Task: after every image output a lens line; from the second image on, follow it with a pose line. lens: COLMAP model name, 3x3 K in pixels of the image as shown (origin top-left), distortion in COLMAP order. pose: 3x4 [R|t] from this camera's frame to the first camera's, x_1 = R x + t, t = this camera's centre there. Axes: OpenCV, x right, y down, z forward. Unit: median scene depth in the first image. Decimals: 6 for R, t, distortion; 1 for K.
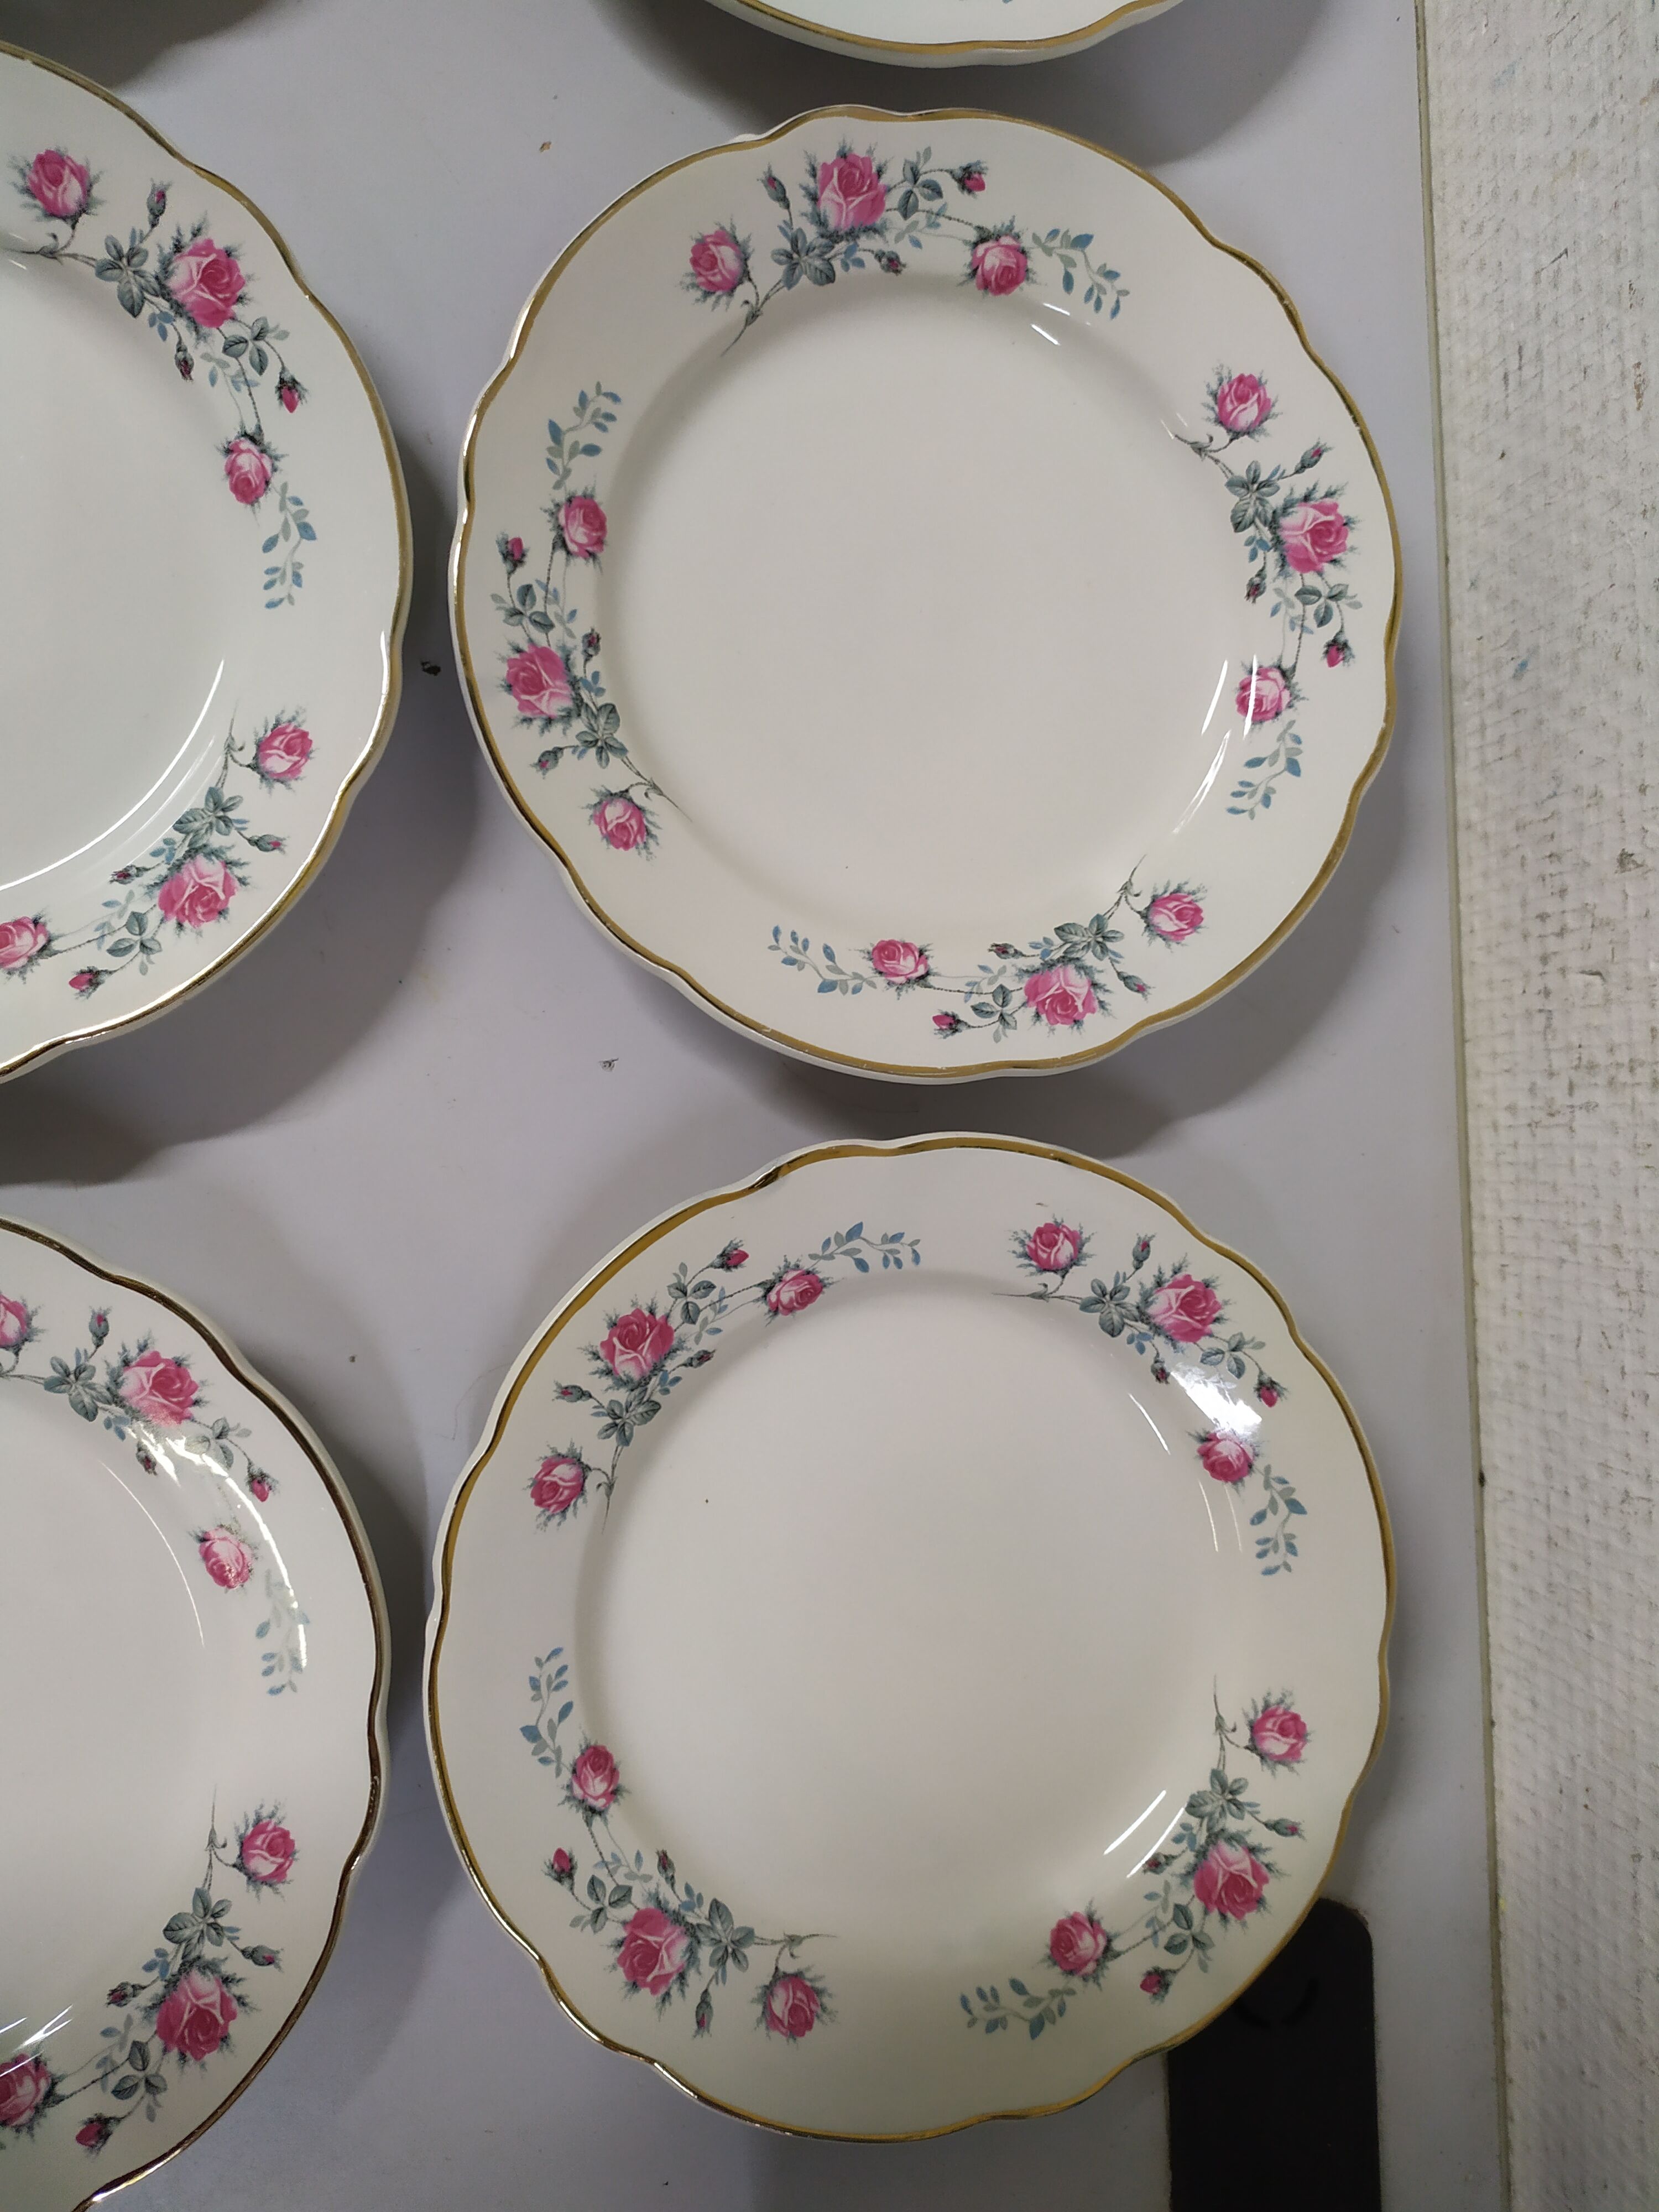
lens RADIAL K [[1767.1, 0, 829.5], [0, 1767.1, 1106.0], [0, 0, 1]] dist [0.062782, -0.088607]
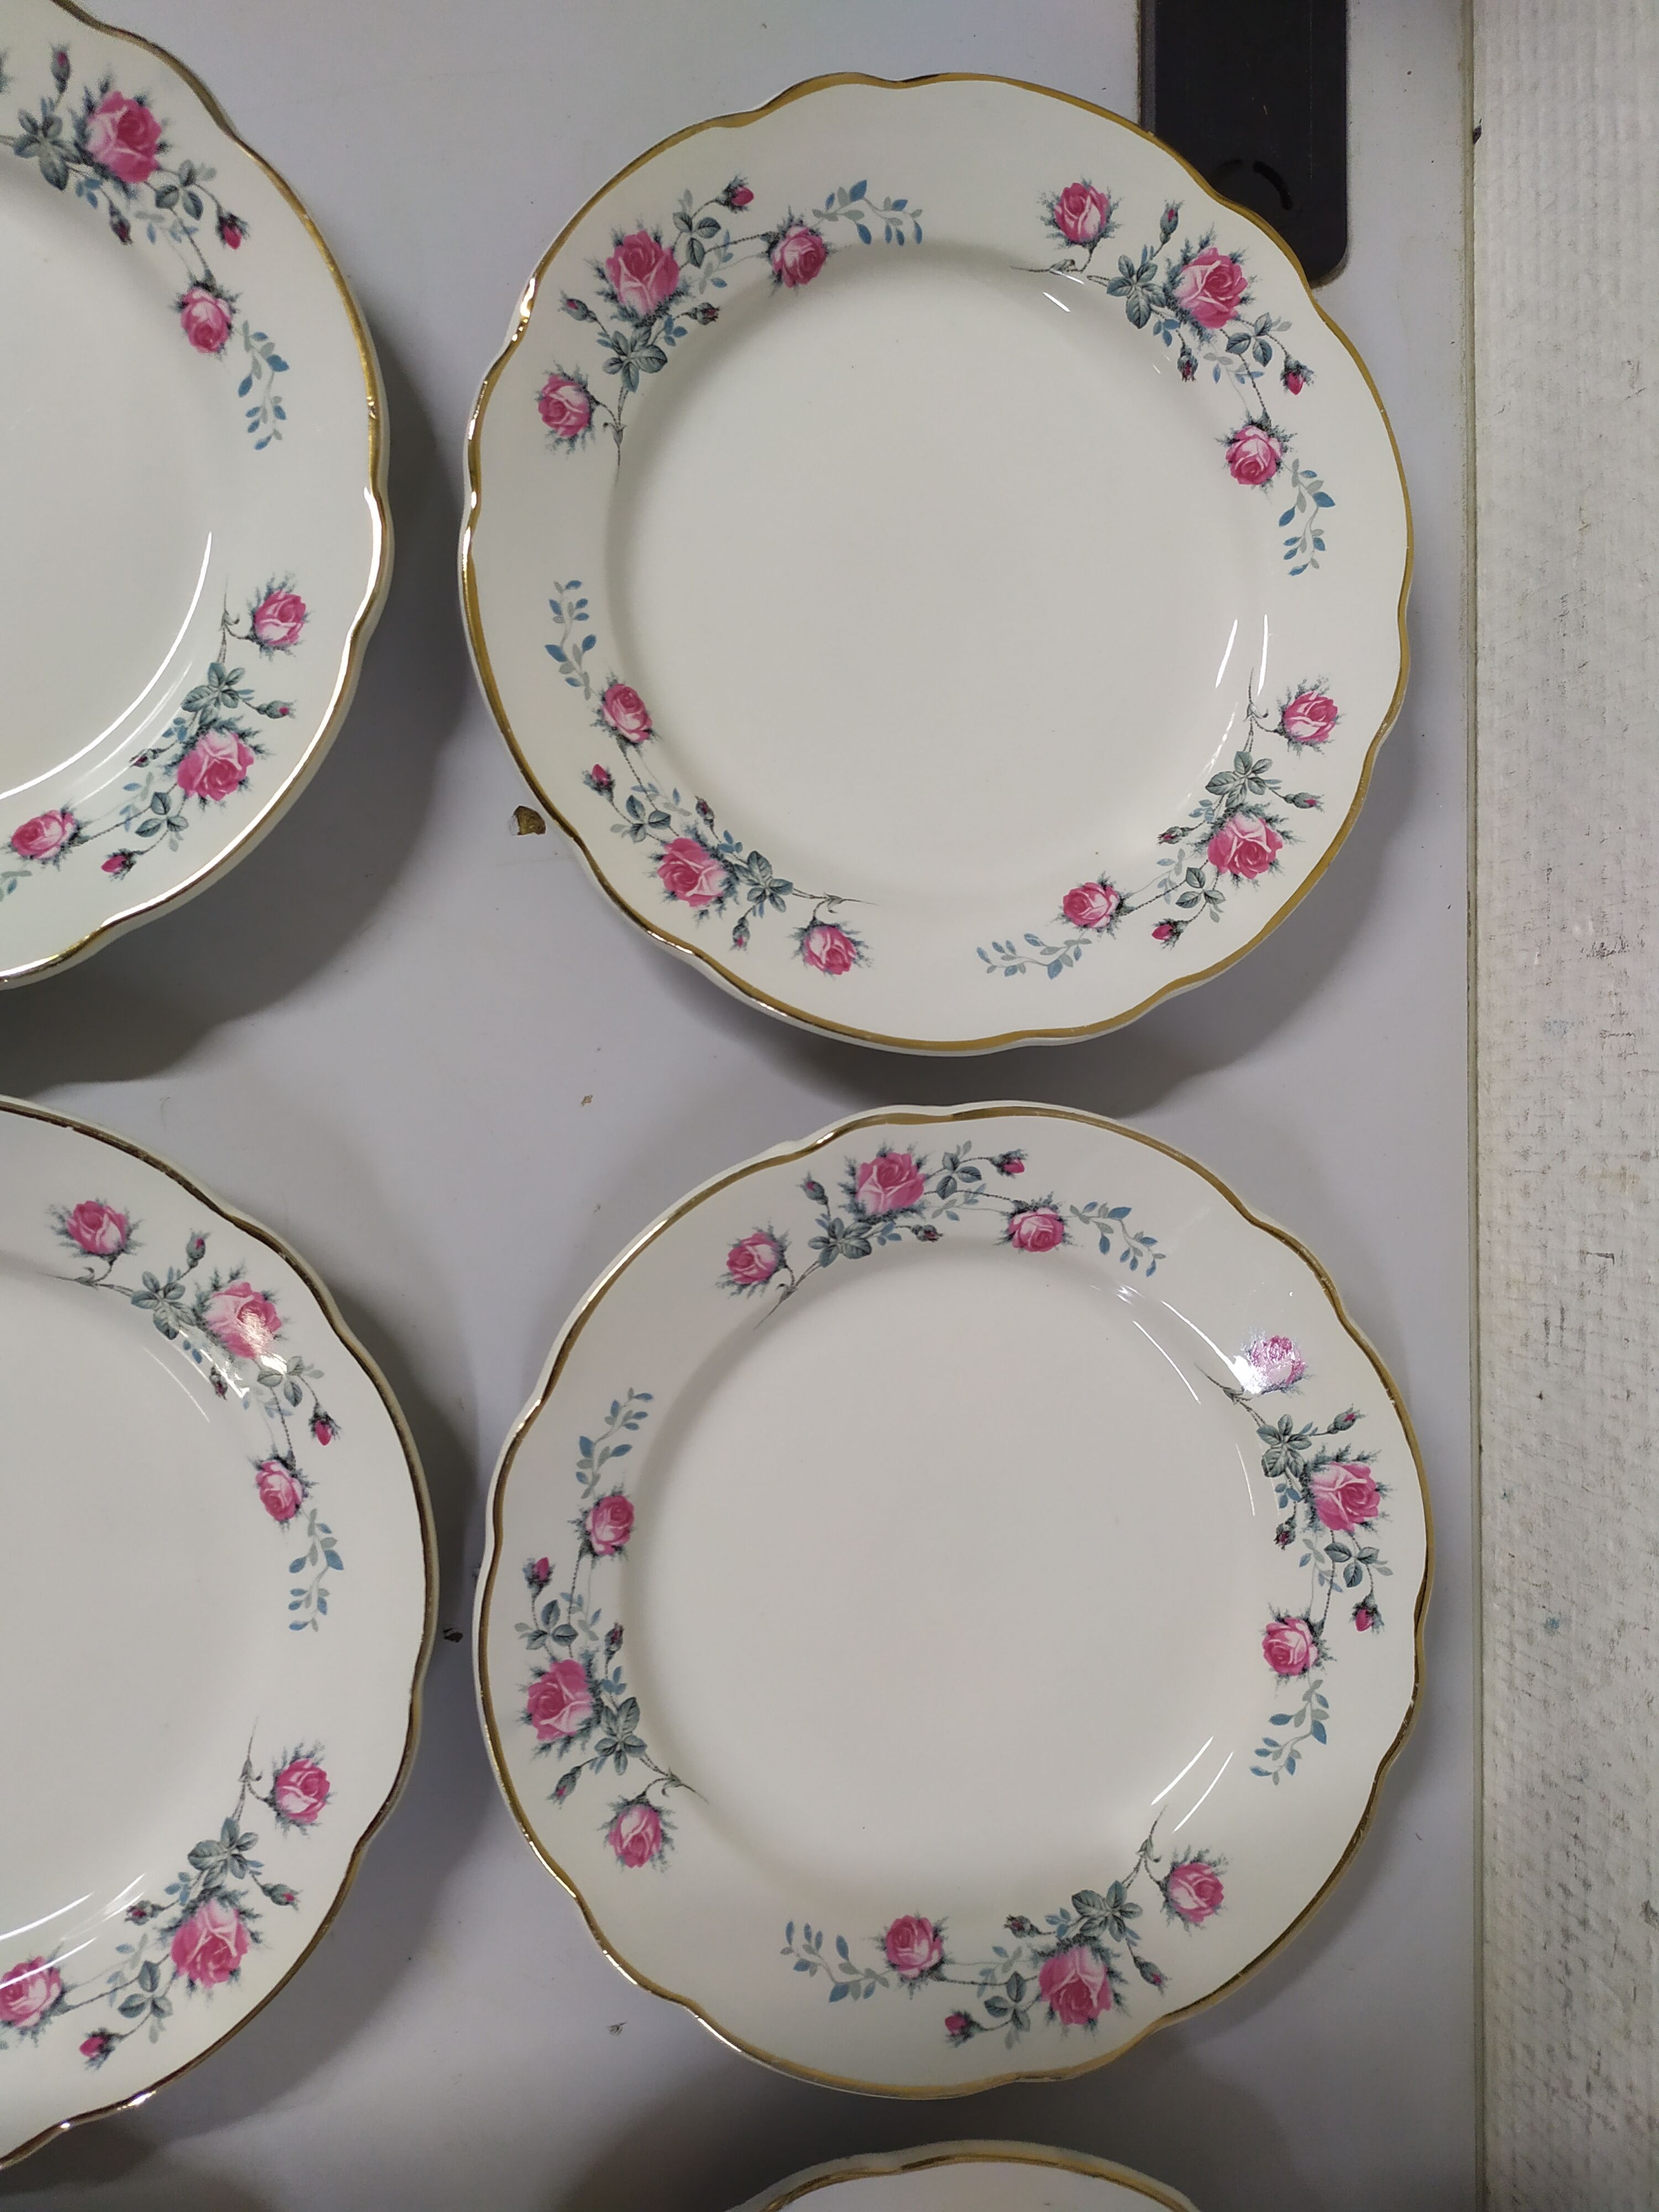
lens RADIAL K [[1767.1, 0, 829.5], [0, 1767.1, 1106.0], [0, 0, 1]] dist [0.062782, -0.088607]
pose [[0.999358, 0.033831, -0.011790, -0.011899], [-0.033736, 0.999397, 0.008169, -0.578153], [0.012059, -0.007766, 0.999897, 0.007323]]
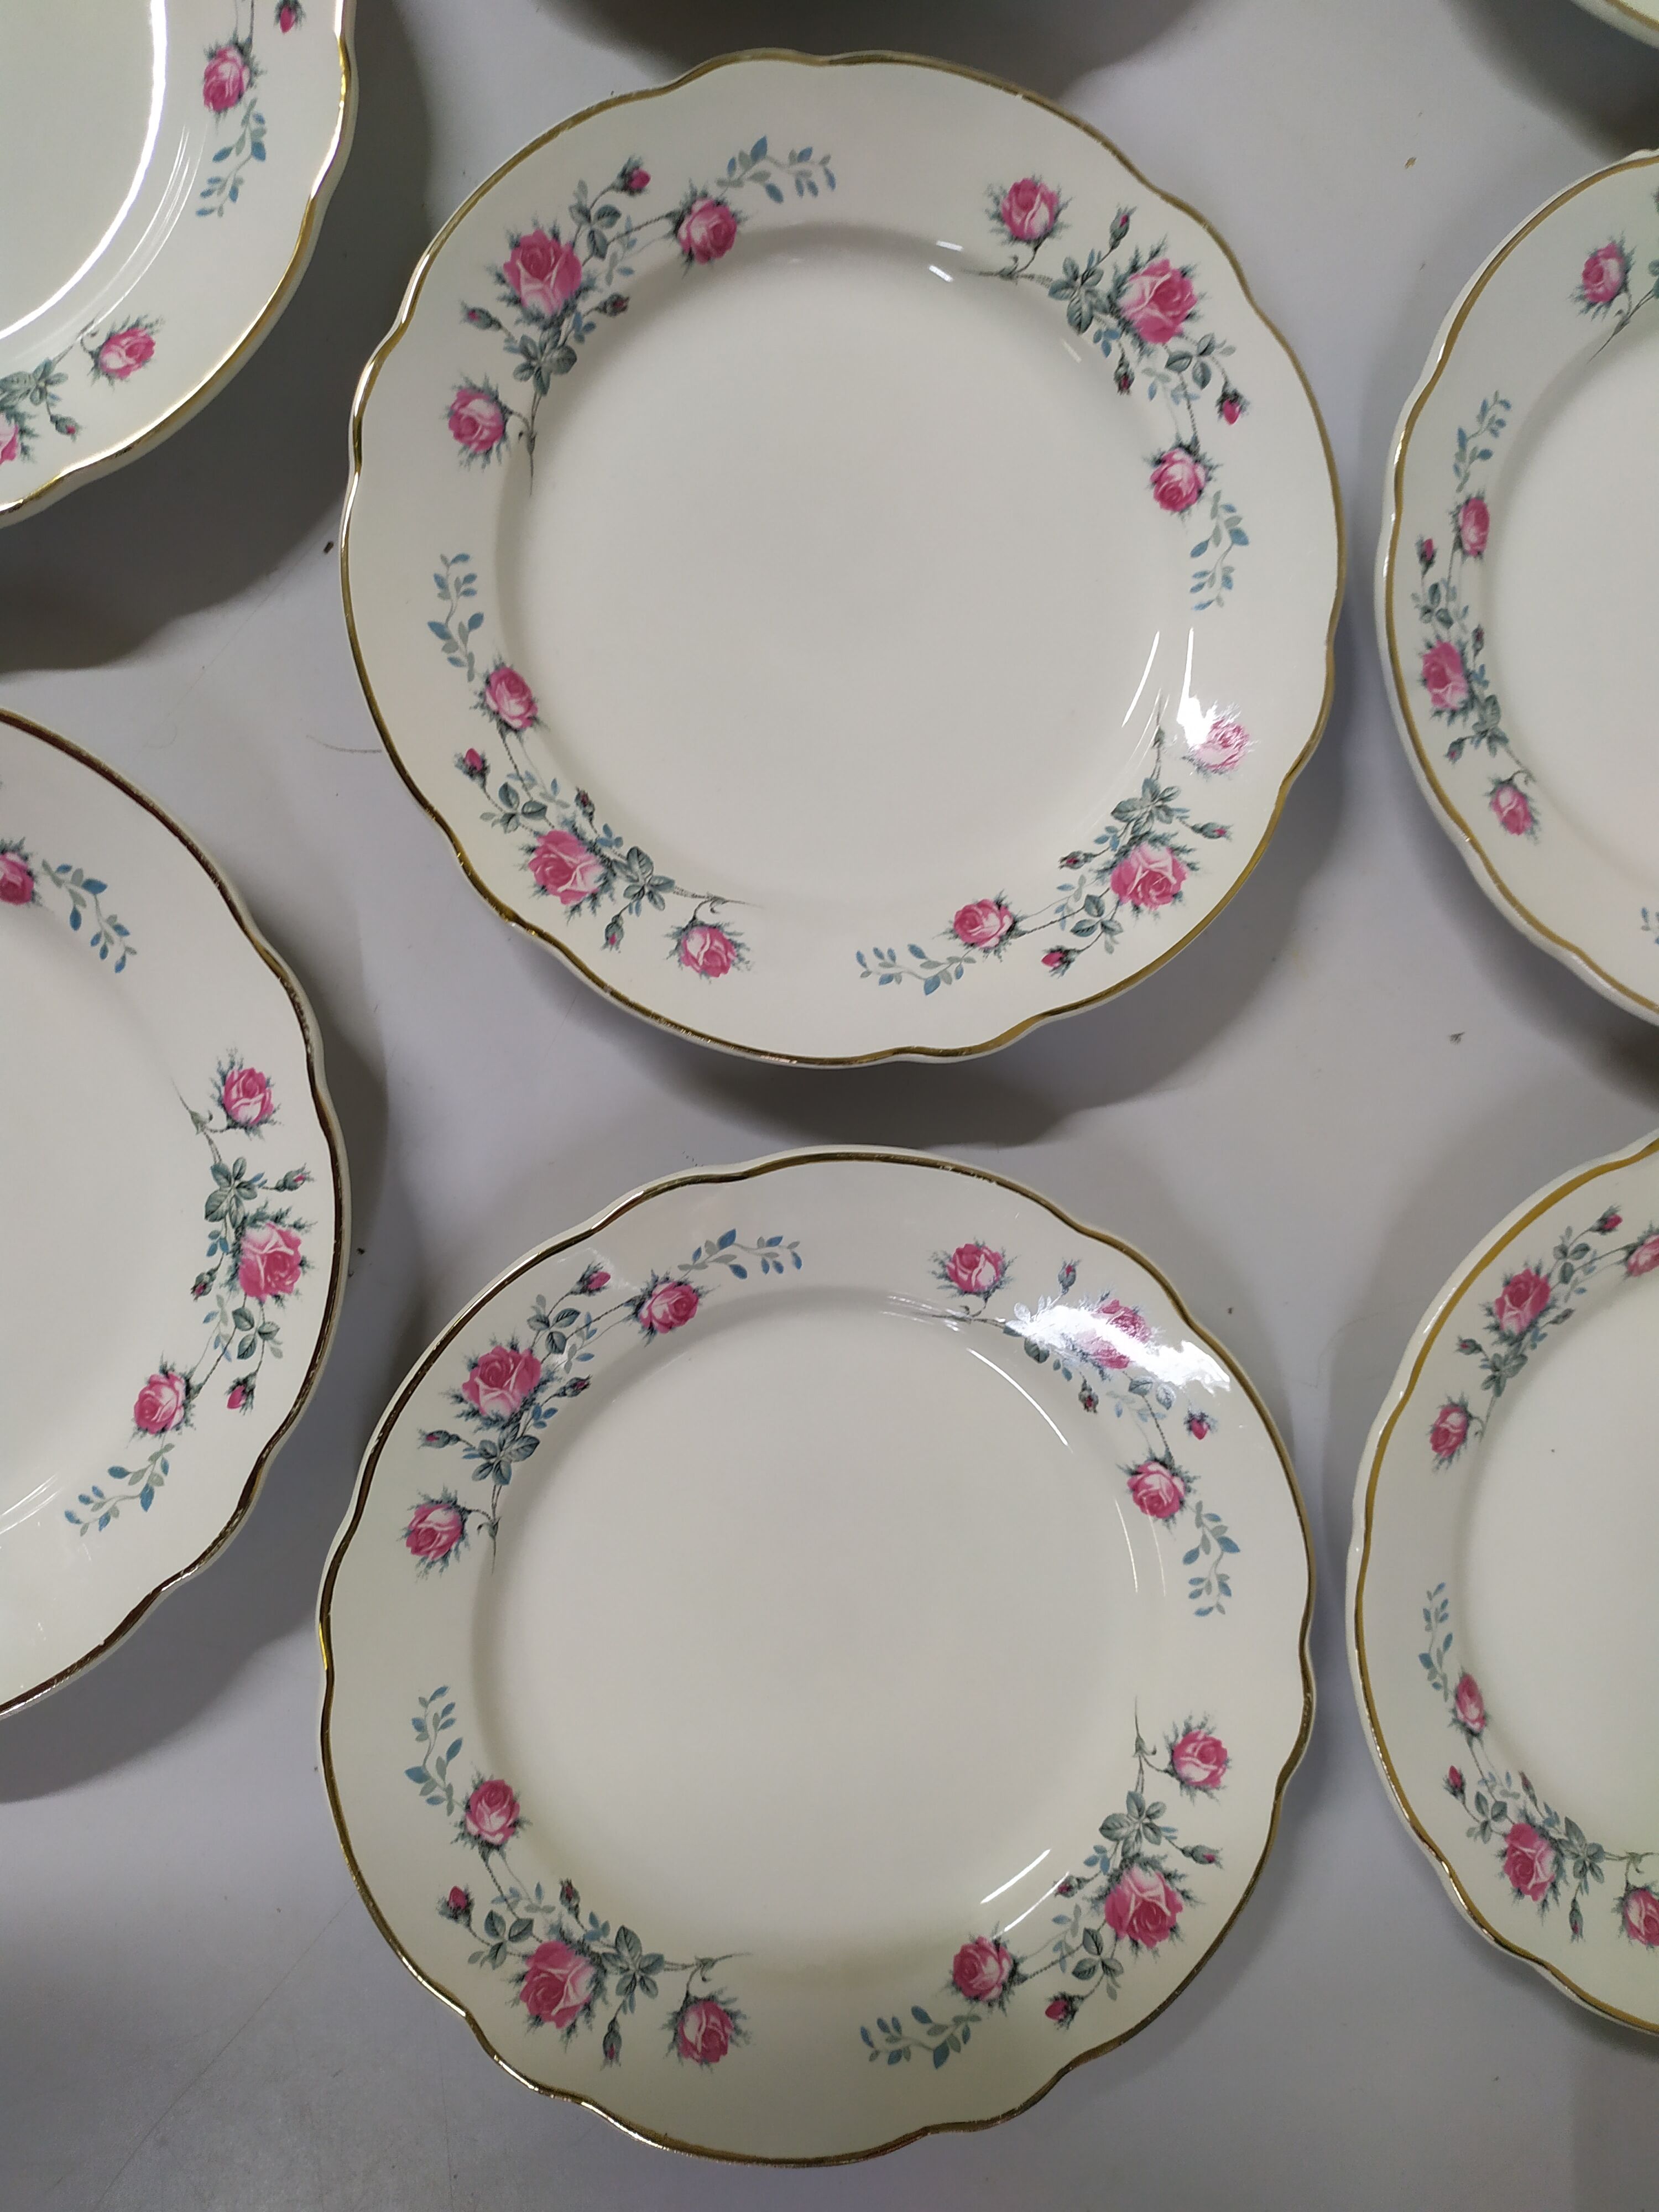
lens RADIAL K [[1728.7, 0, 827.9], [0, 1728.7, 1093.1], [0, 0, 1]] dist [0.075608, -0.131121]
pose [[0.998851, 0.011647, -0.046484, -0.473581], [-0.010431, 0.999600, 0.026306, -0.013763], [0.046772, -0.025791, 0.998573, -0.060324]]
